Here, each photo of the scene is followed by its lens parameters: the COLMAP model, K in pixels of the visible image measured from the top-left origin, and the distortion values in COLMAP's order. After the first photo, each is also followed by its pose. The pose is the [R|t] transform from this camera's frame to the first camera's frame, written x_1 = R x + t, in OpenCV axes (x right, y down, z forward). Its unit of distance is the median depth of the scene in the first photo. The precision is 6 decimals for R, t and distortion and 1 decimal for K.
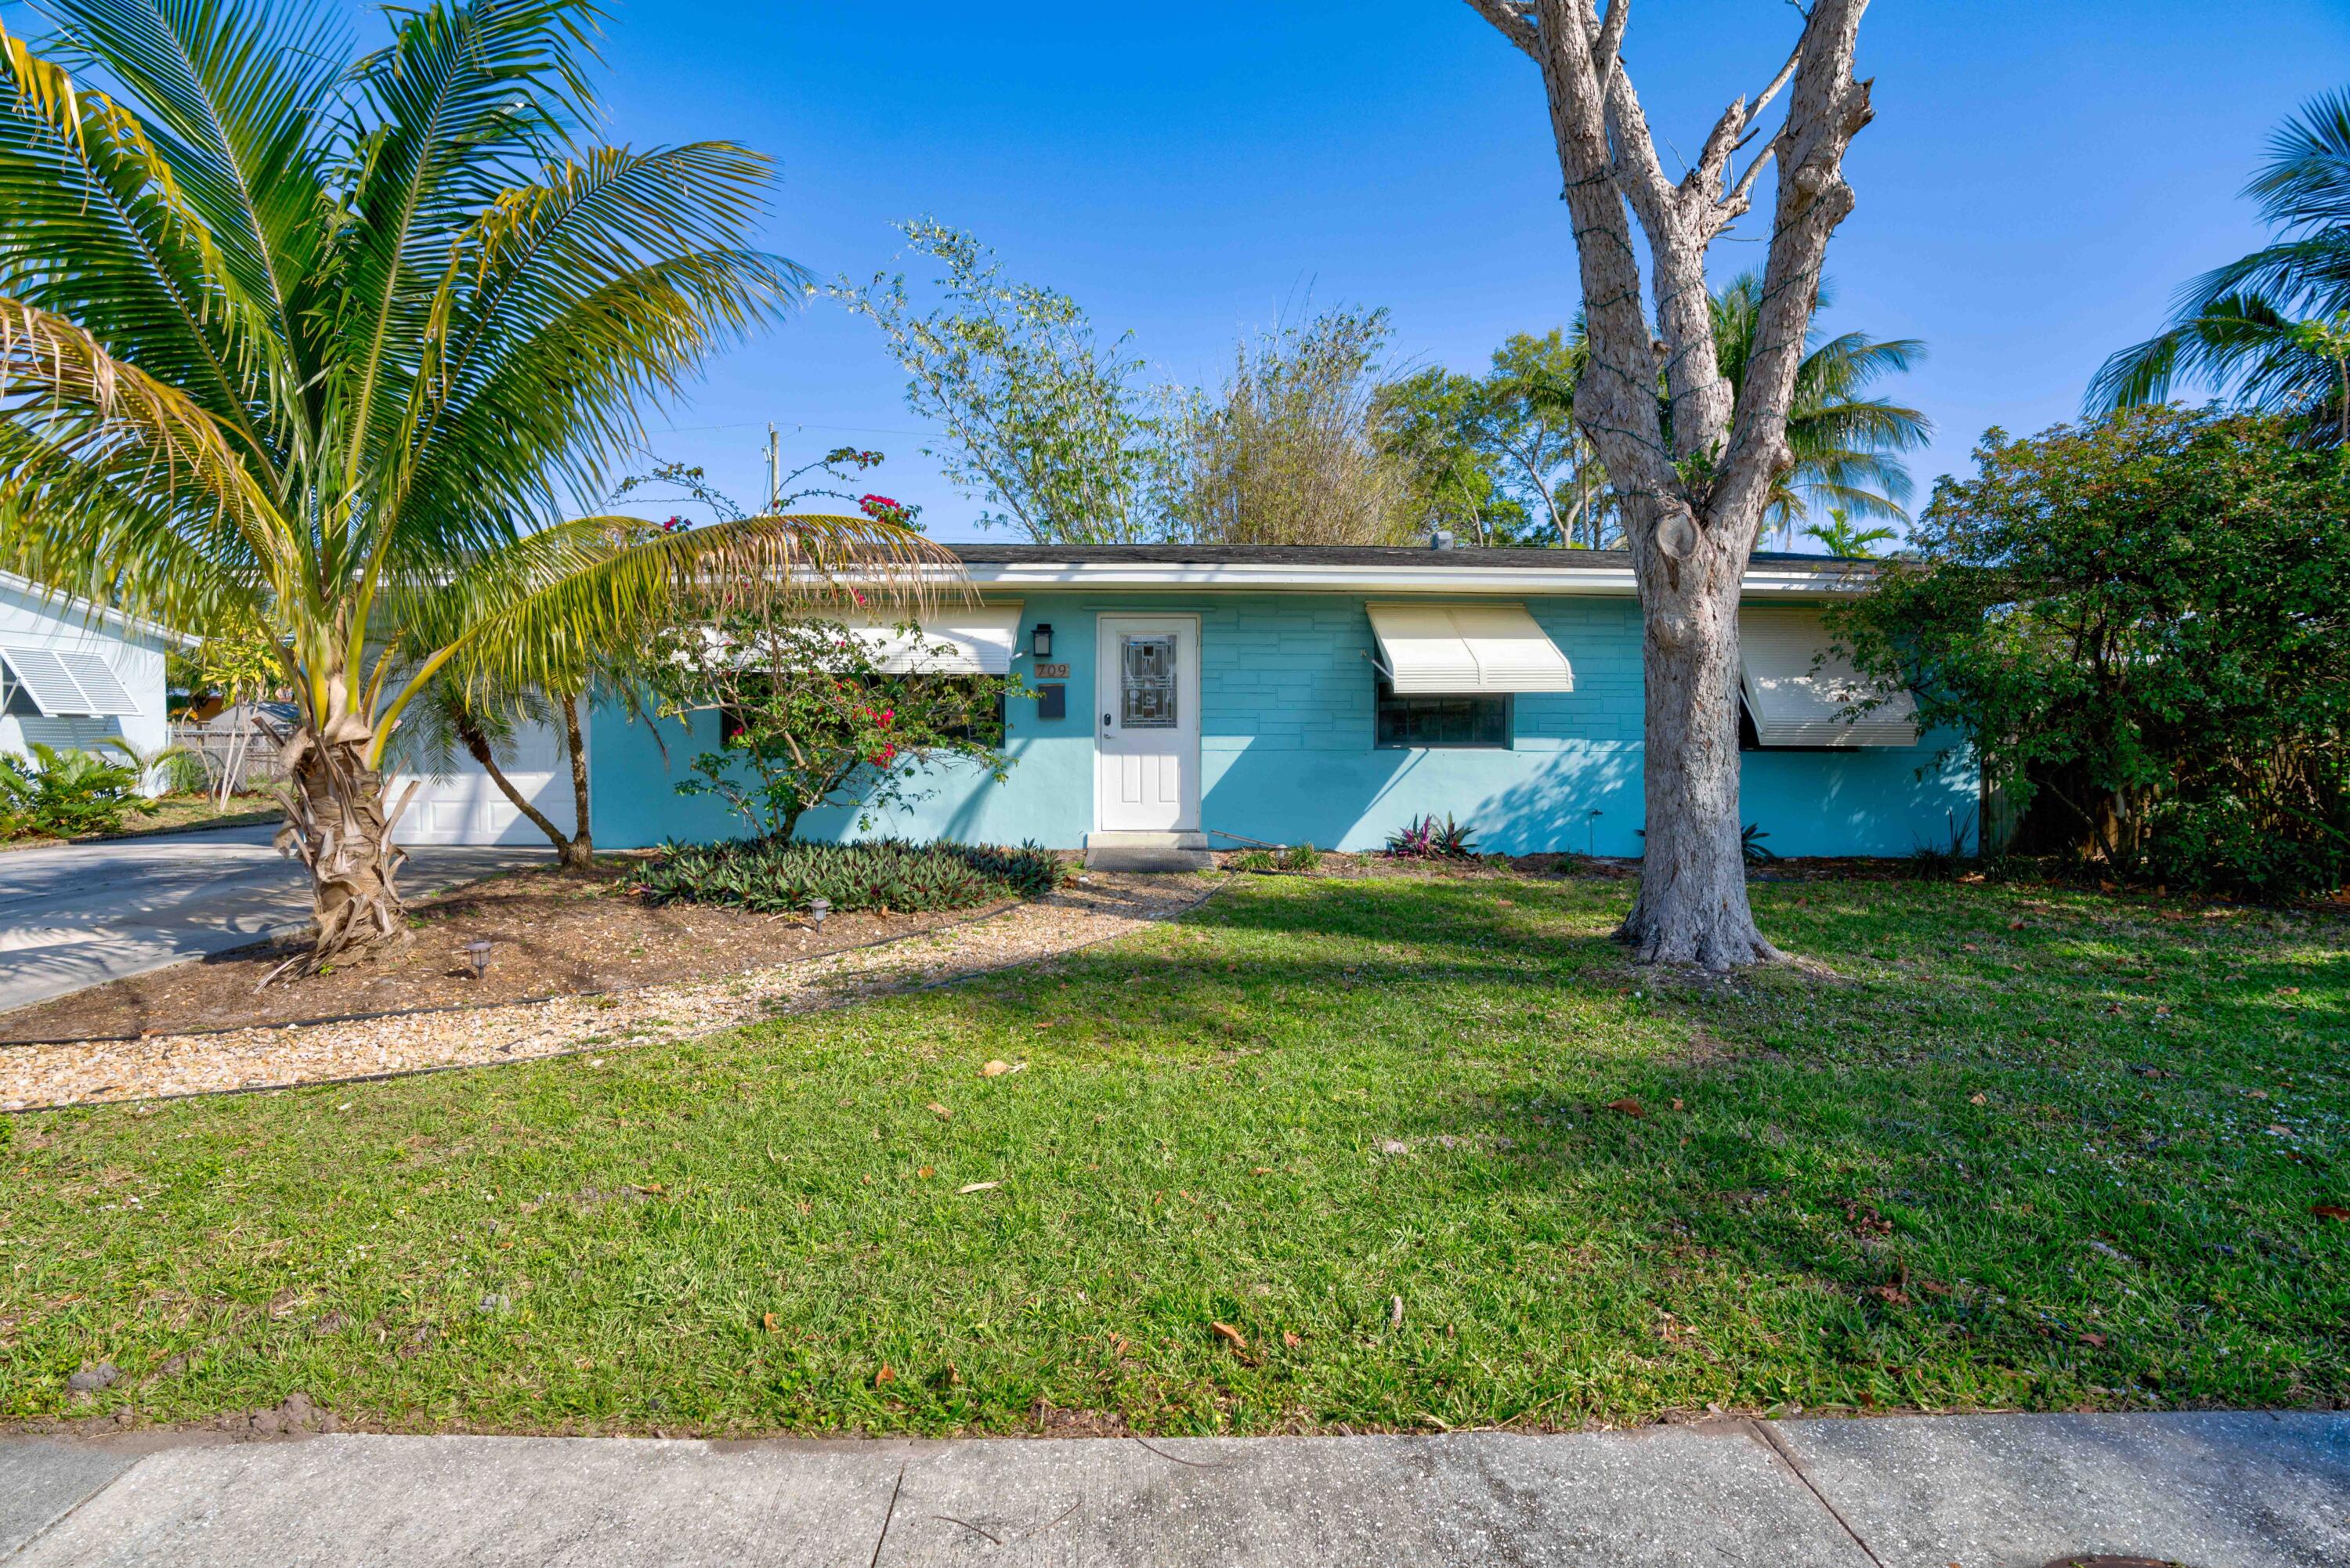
lens RADIAL K [[1069.1, 0, 1175.0], [0, 1069.1, 784.0], [0, 0, 1]] dist [-0.067803, 0.027983]
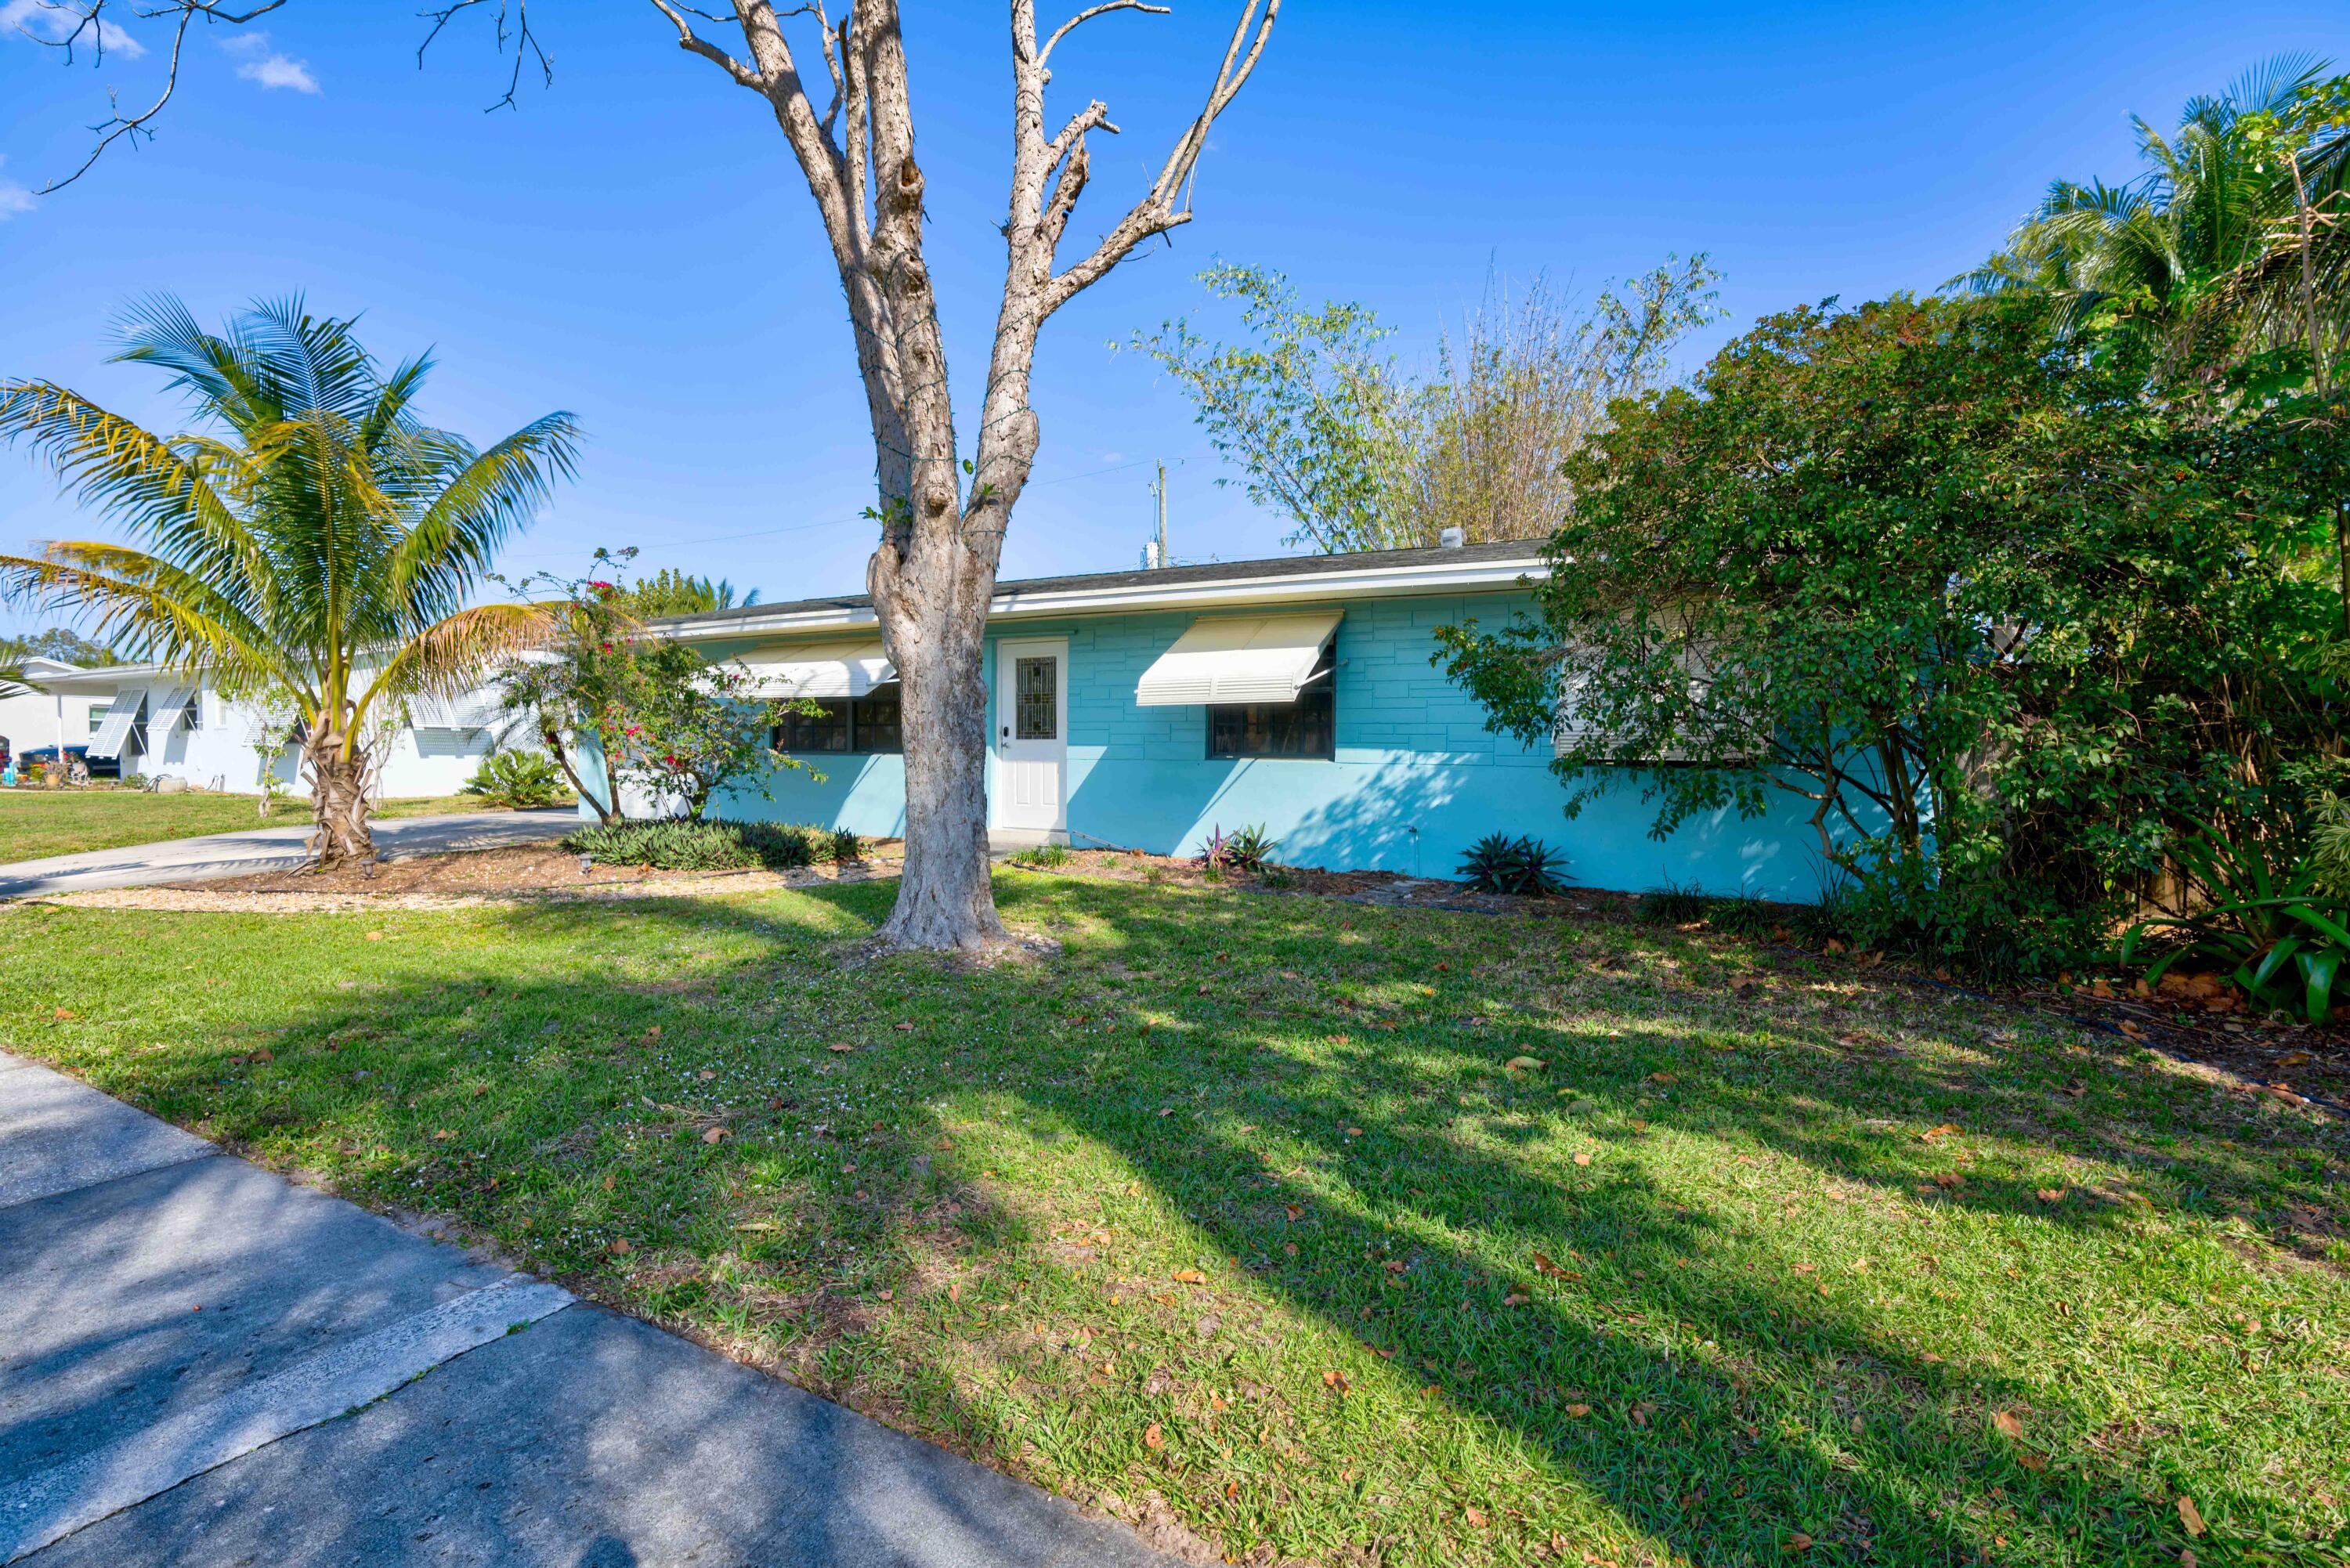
lens RADIAL K [[1069.1, 0, 1175.0], [0, 1069.1, 784.0], [0, 0, 1]] dist [-0.067803, 0.027983]
pose [[0.881130, 0.019256, -0.472482, 0.648720], [-0.020125, 0.999792, 0.003215, -0.011120], [0.472445, 0.006676, 0.881335, 0.072316]]
